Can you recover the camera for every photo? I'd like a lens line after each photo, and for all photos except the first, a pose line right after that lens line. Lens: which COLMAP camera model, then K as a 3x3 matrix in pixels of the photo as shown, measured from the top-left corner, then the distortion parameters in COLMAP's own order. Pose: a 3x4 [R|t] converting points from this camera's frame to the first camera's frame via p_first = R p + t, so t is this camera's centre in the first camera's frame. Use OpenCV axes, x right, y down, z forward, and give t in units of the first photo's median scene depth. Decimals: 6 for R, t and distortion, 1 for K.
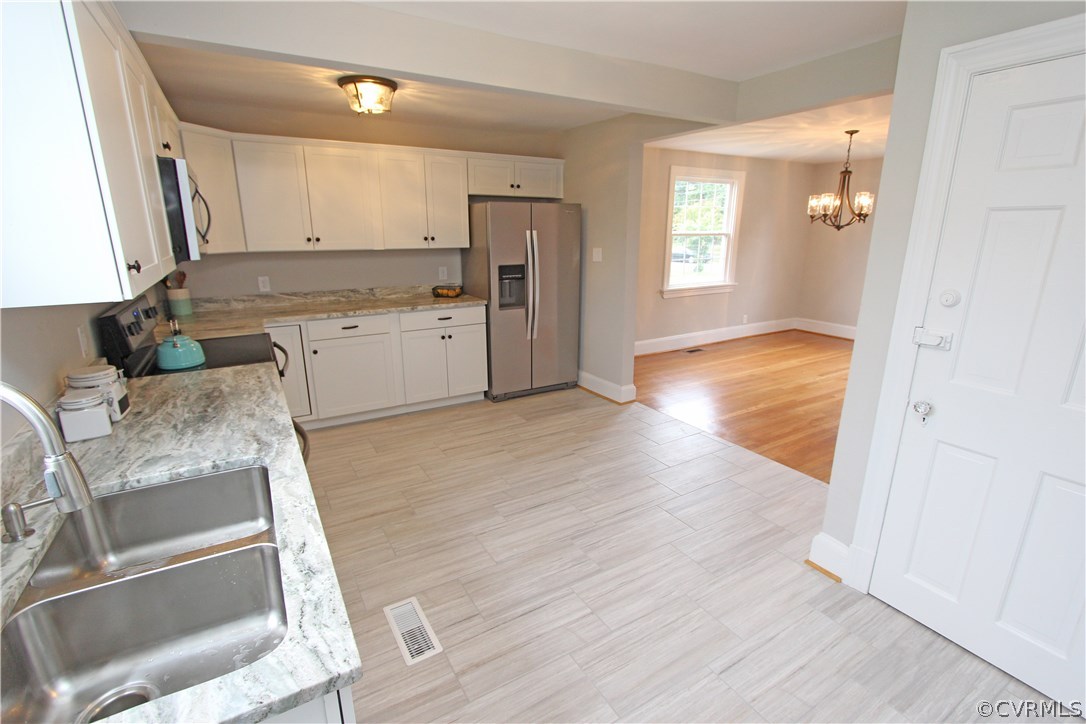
lens RADIAL K [[502.0, 0, 545.6], [0, 502.0, 366.9], [0, 0, 1]] dist [-0.008584, 0.001026]
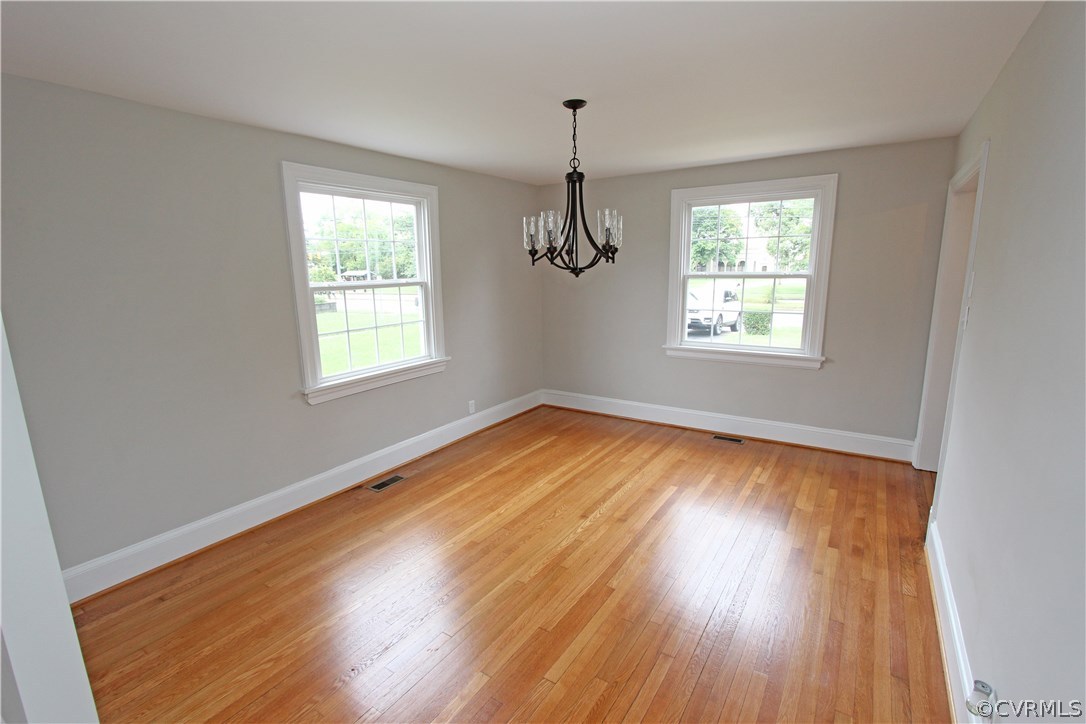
lens RADIAL K [[502.0, 0, 541.7], [0, 502.0, 371.8], [0, 0, 1]] dist [-0.008584, 0.001026]
pose [[0.901712, -0.103059, 0.419873, 0.282011], [0.132605, 0.990291, -0.041709, -0.138440], [-0.411498, 0.093286, 0.906624, 0.480935]]
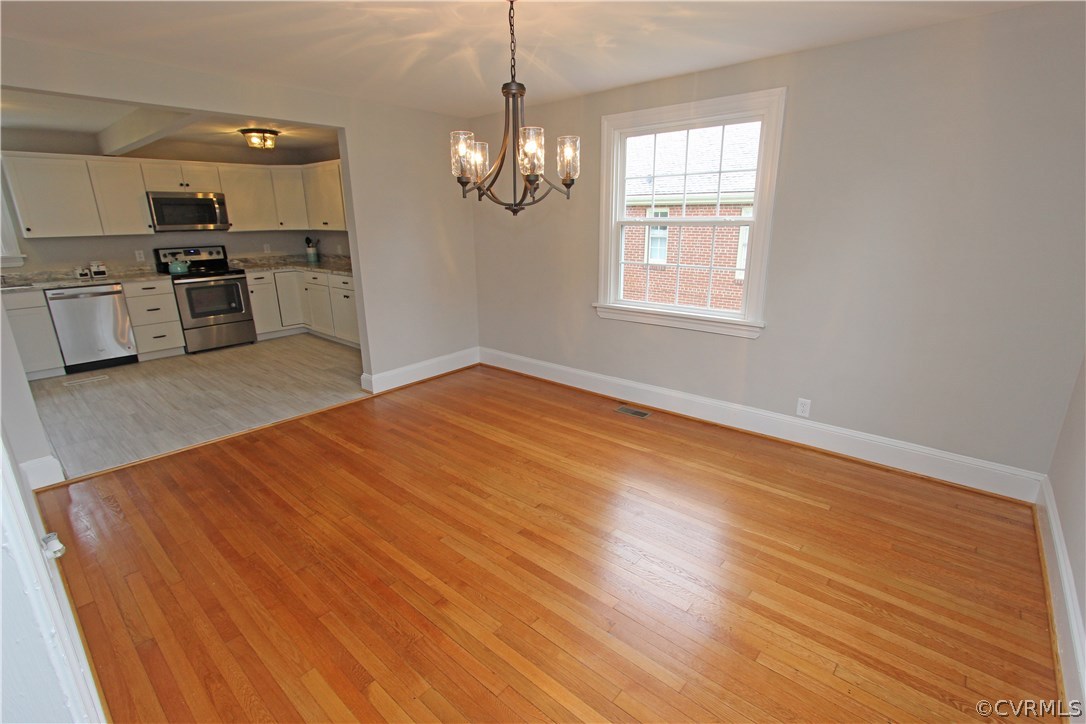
lens RADIAL K [[502.0, 0, 538.2], [0, 502.0, 363.8], [0, 0, 1]] dist [-0.008584, 0.001026]
pose [[0.302659, 0.262782, -0.916157, 1.009617], [-0.246039, 0.950201, 0.191266, -0.221122], [0.920794, 0.167522, 0.352241, 0.826589]]
